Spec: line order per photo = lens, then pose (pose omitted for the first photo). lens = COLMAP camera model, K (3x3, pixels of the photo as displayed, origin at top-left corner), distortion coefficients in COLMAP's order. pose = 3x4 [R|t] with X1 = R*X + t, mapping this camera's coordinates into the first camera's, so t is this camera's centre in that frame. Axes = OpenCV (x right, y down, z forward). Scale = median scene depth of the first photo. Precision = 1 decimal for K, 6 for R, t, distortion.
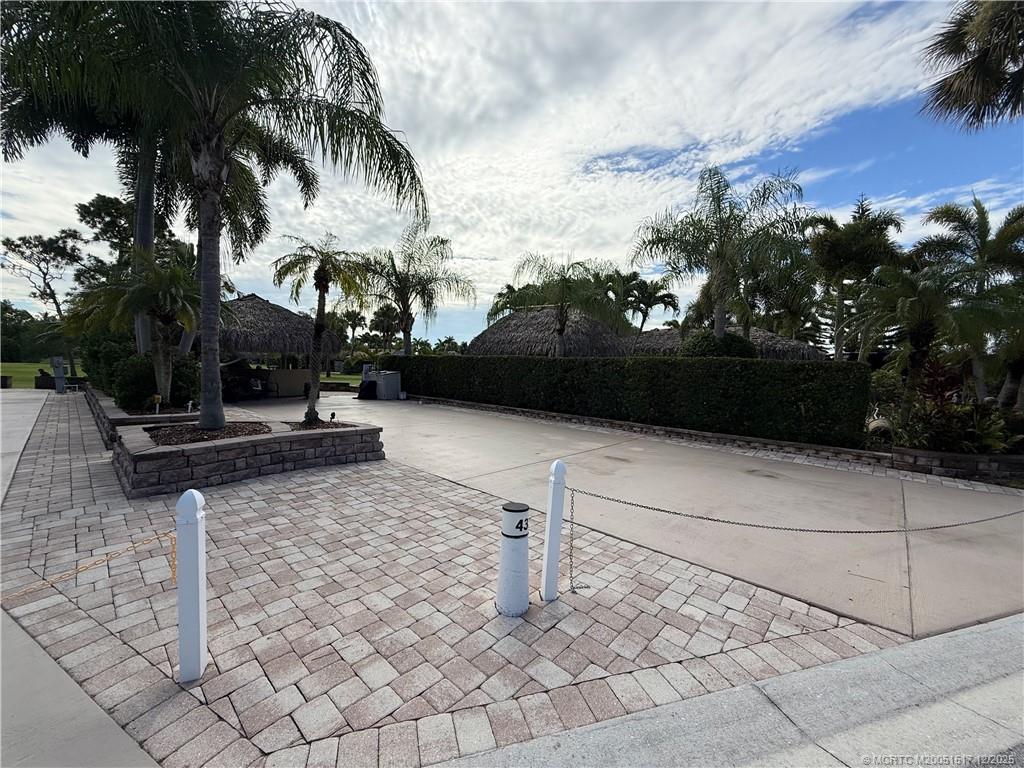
lens RADIAL K [[406.0, 0, 506.3], [0, 406.0, 386.3], [0, 0, 1]] dist [0.000305, -0.000139]
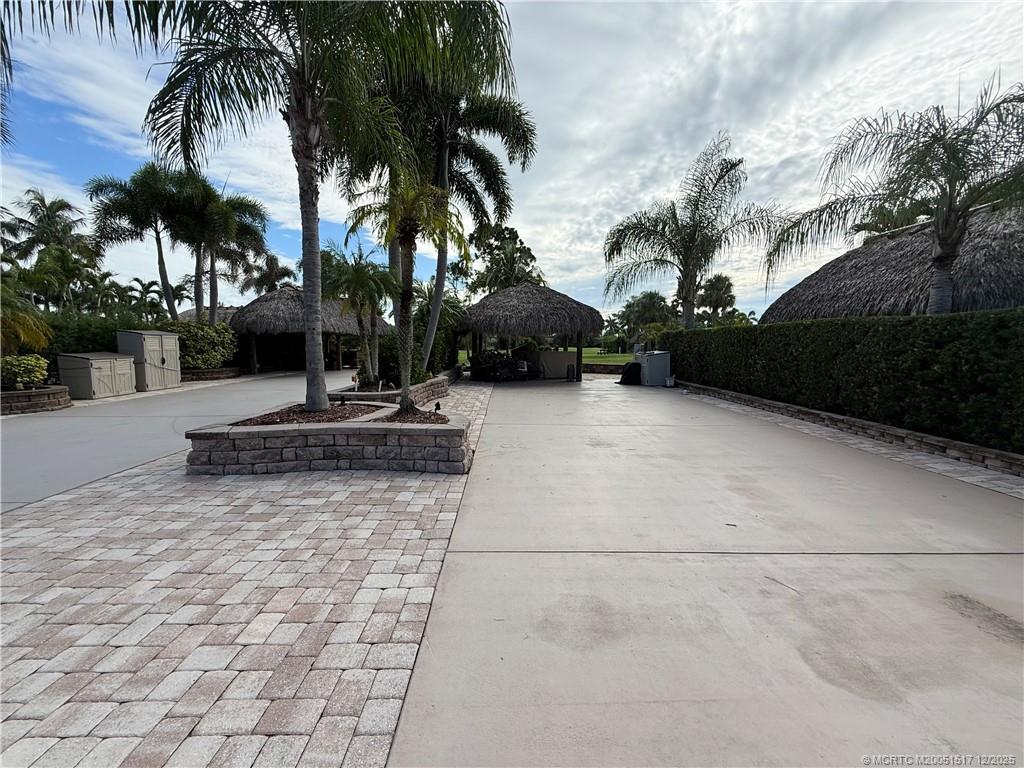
lens RADIAL K [[406.0, 0, 510.3], [0, 406.0, 381.4], [0, 0, 1]] dist [0.000305, -0.000139]
pose [[0.692141, 0.037284, -0.720798, 0.220895], [-0.014933, 0.999191, 0.037345, -0.006626], [0.721607, -0.015085, 0.692138, 0.502496]]
